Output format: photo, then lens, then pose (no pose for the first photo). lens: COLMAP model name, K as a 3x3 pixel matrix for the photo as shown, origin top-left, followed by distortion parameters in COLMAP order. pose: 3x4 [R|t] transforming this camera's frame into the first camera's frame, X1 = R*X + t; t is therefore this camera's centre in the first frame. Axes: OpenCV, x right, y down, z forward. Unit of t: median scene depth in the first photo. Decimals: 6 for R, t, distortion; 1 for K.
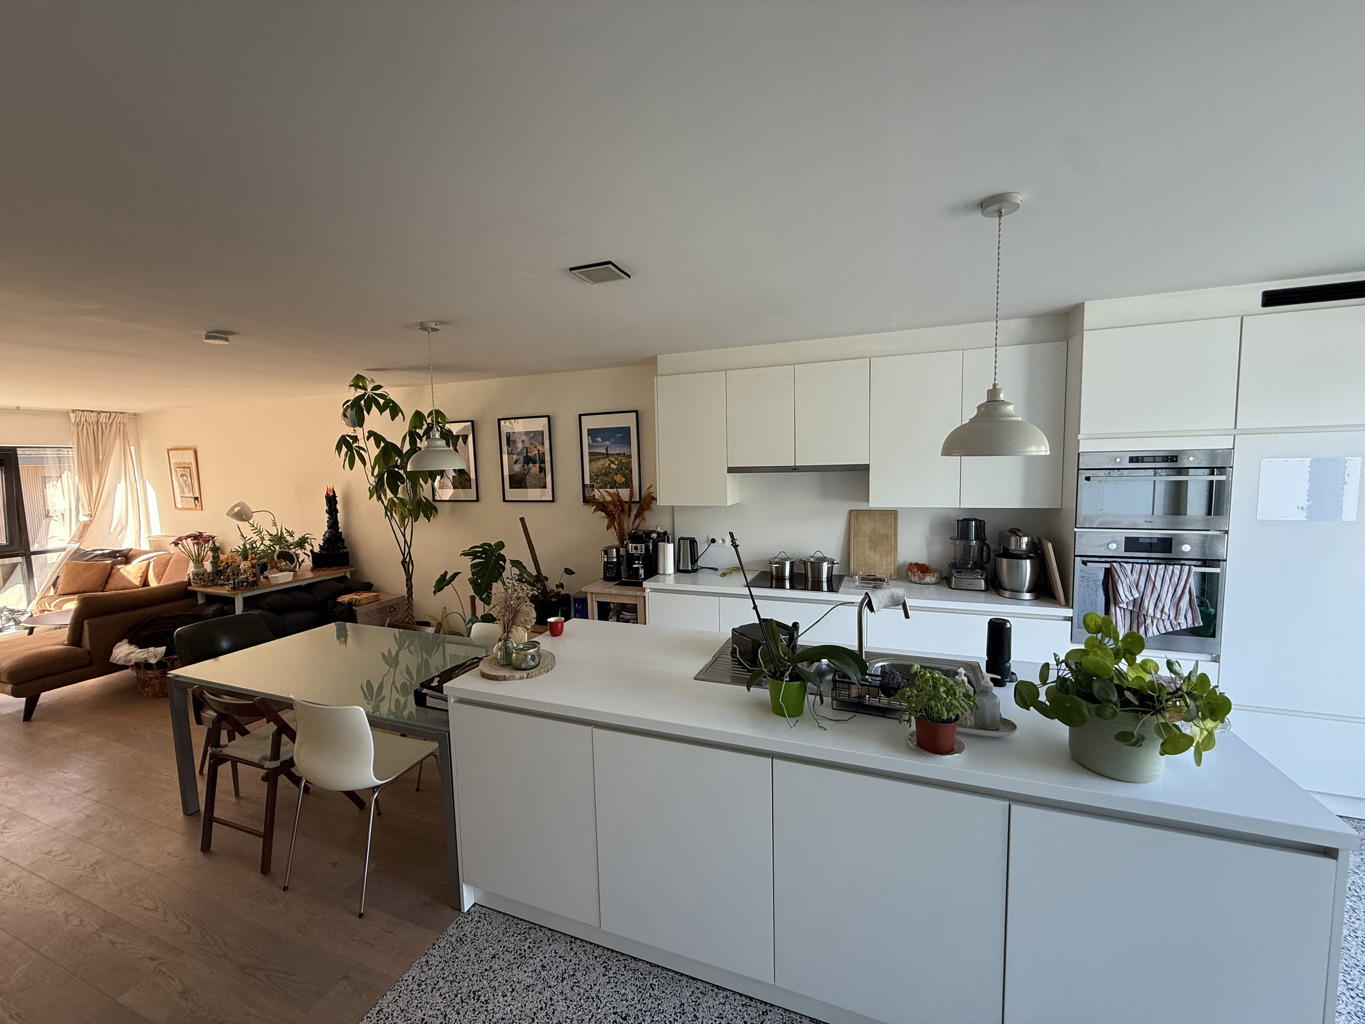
lens RADIAL K [[544.0, 0, 686.9], [0, 544.0, 513.5], [0, 0, 1]] dist [0.000141, -0.000924]
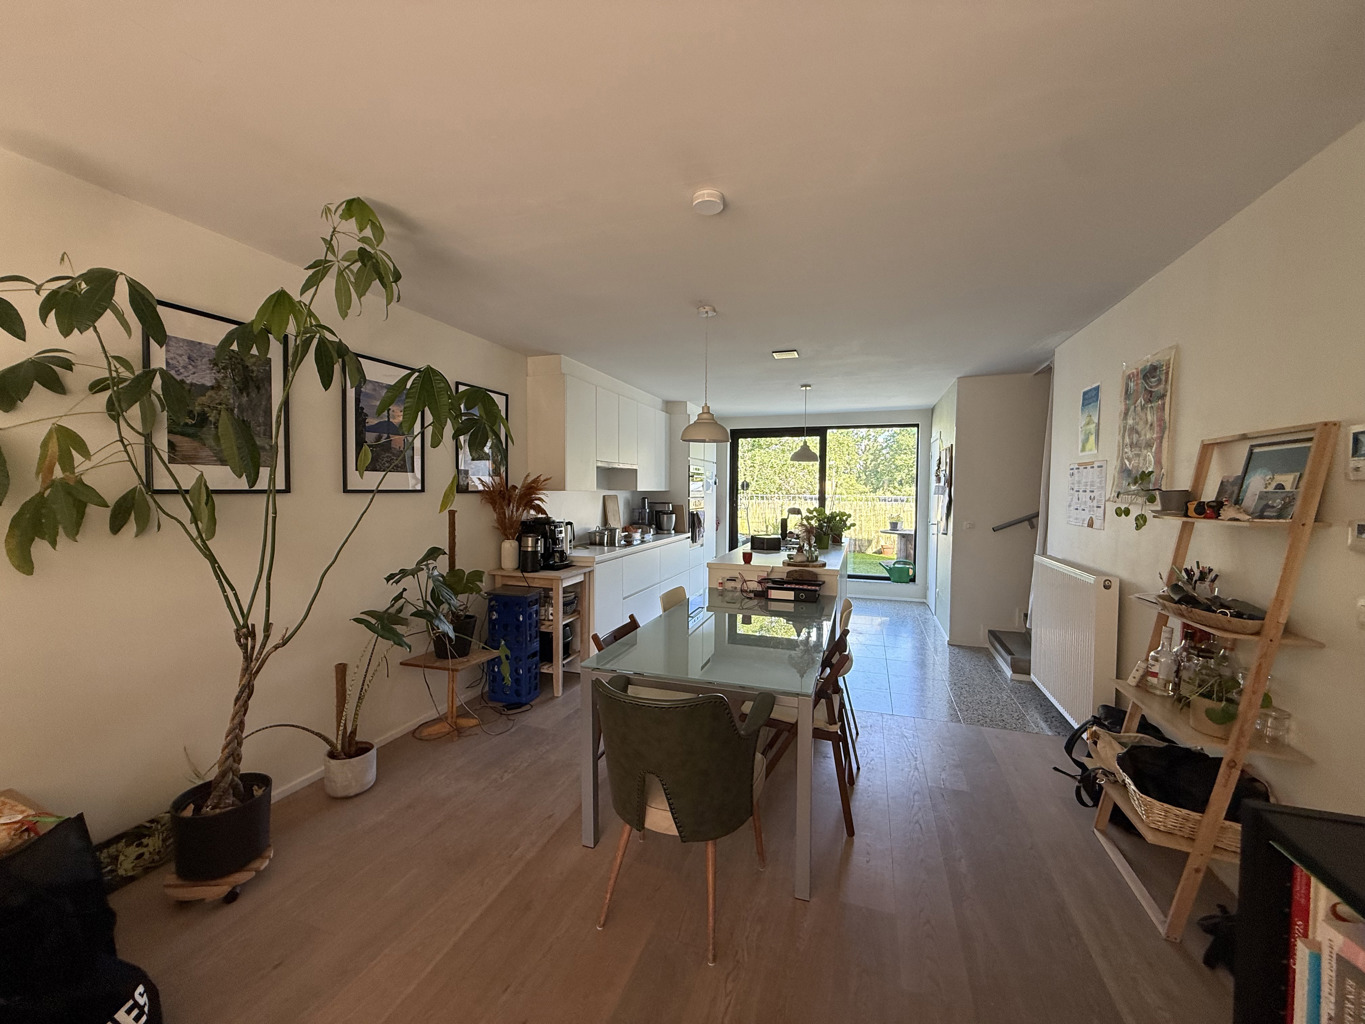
lens RADIAL K [[544.0, 0, 681.3], [0, 544.0, 511.7], [0, 0, 1]] dist [0.000141, -0.000924]
pose [[-0.042038, -0.019430, 0.998927, -1.089348], [0.088781, 0.995783, 0.023105, 0.020939], [-0.995164, 0.089657, -0.040136, 0.768666]]
